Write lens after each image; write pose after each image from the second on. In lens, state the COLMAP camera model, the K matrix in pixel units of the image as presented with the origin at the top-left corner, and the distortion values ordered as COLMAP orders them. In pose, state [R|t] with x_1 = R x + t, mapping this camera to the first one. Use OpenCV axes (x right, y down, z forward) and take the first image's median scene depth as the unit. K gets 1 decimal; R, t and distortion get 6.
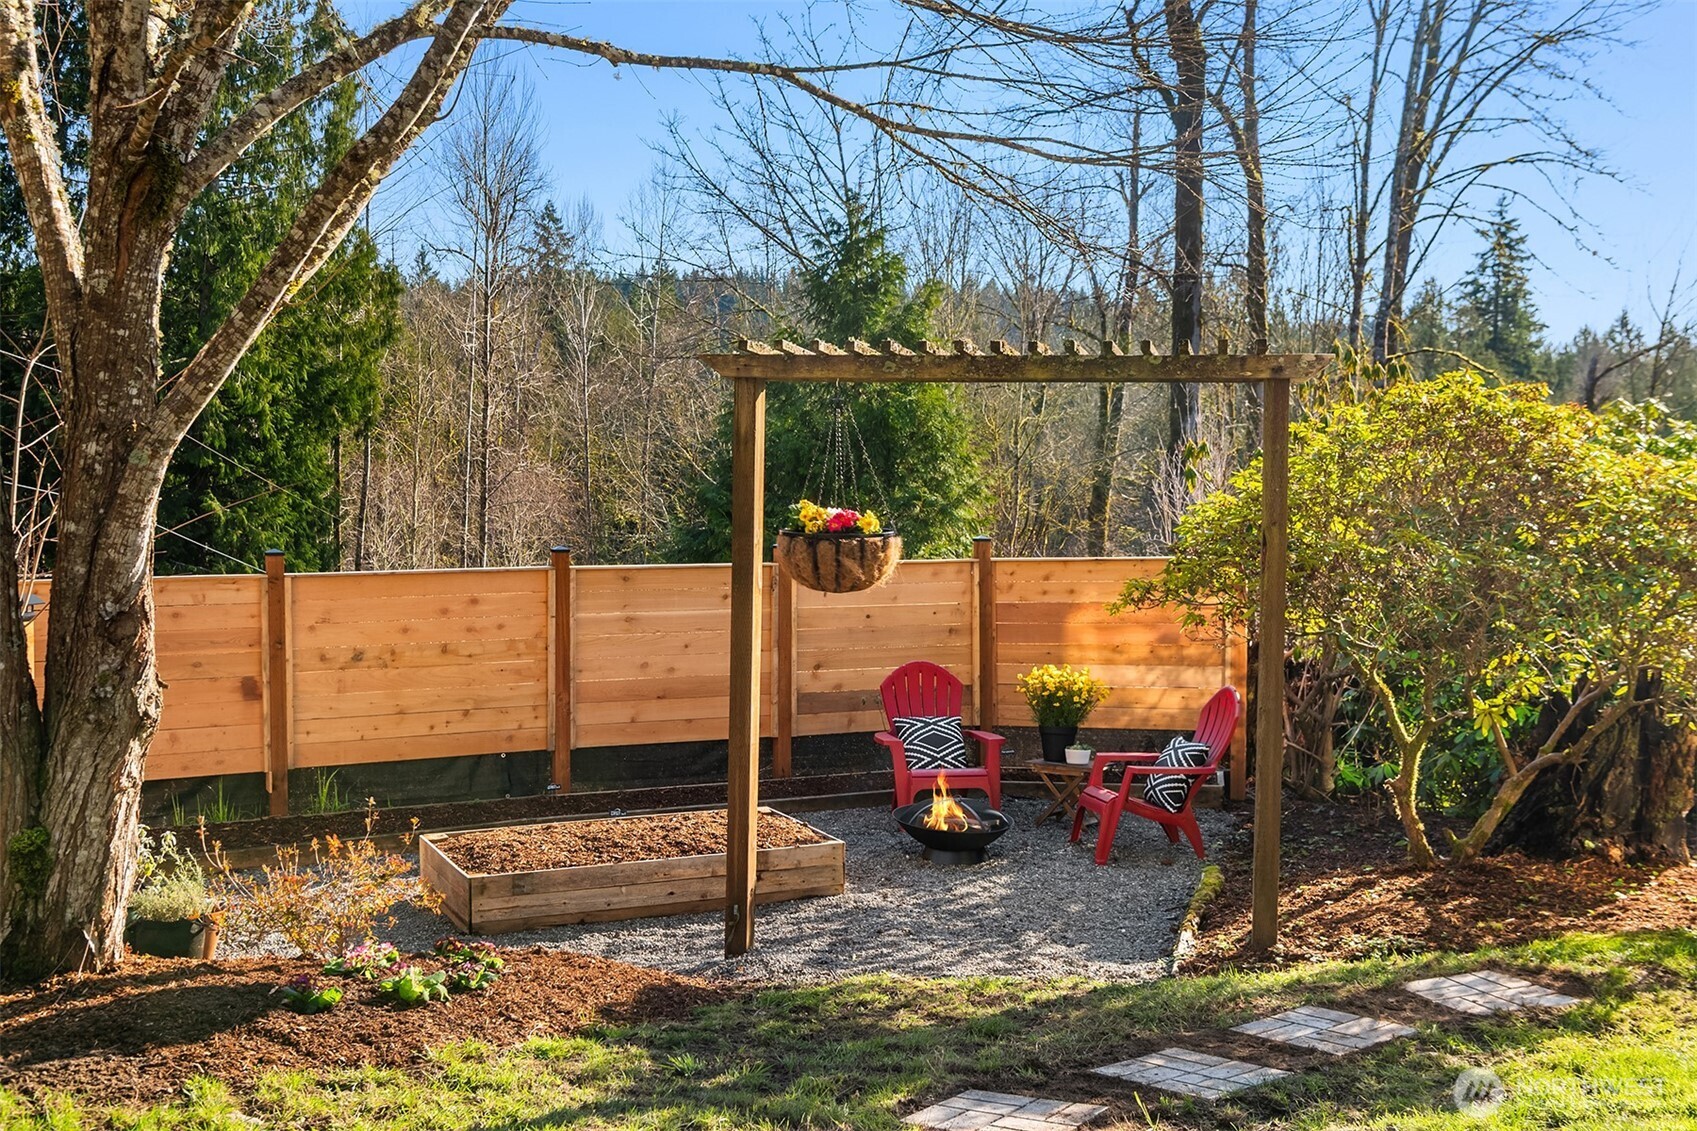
lens RADIAL K [[1877.0, 0, 840.5], [0, 1877.0, 635.5], [0, 0, 1]] dist [0.040850, 0.000000]
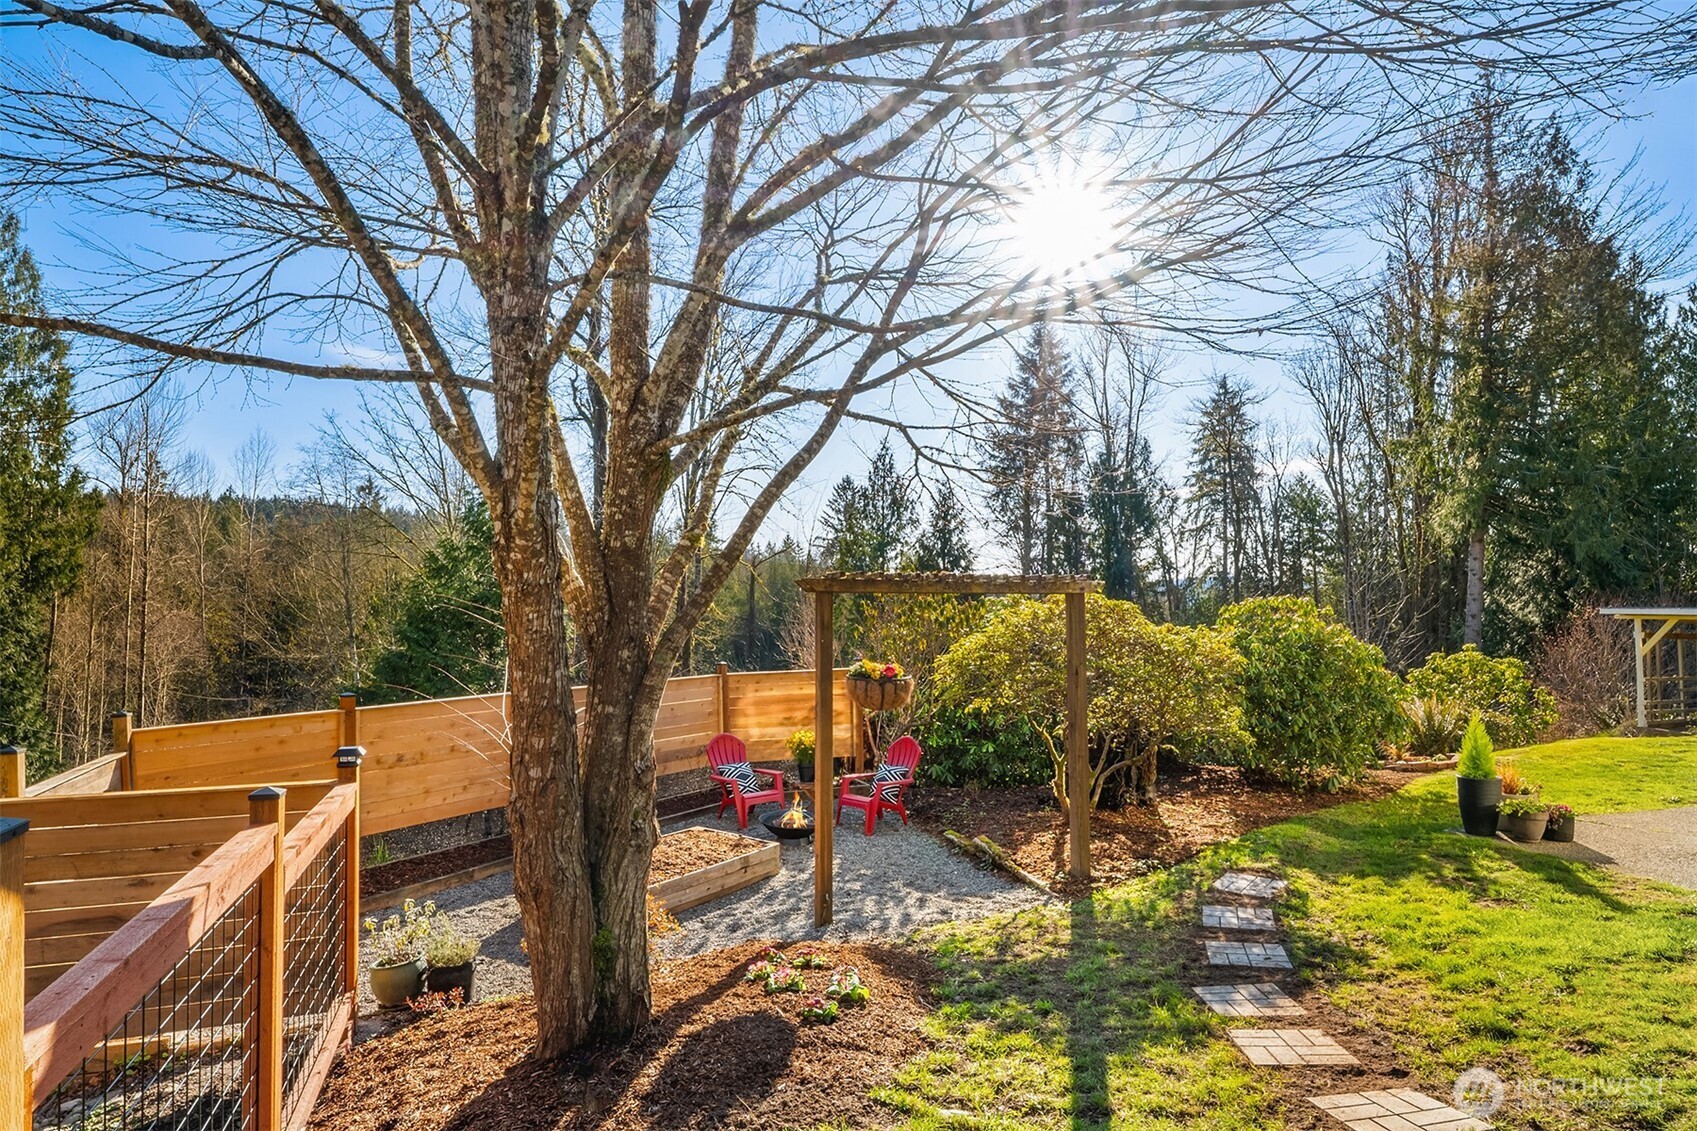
lens RADIAL K [[926.1, 0, 855.5], [0, 926.1, 632.1], [0, 0, 1]] dist [0.000439, -0.003482]
pose [[0.875728, -0.022181, 0.482296, -0.290301], [0.051652, 0.997515, -0.047911, -0.036348], [-0.480035, 0.066868, 0.874697, 0.149109]]
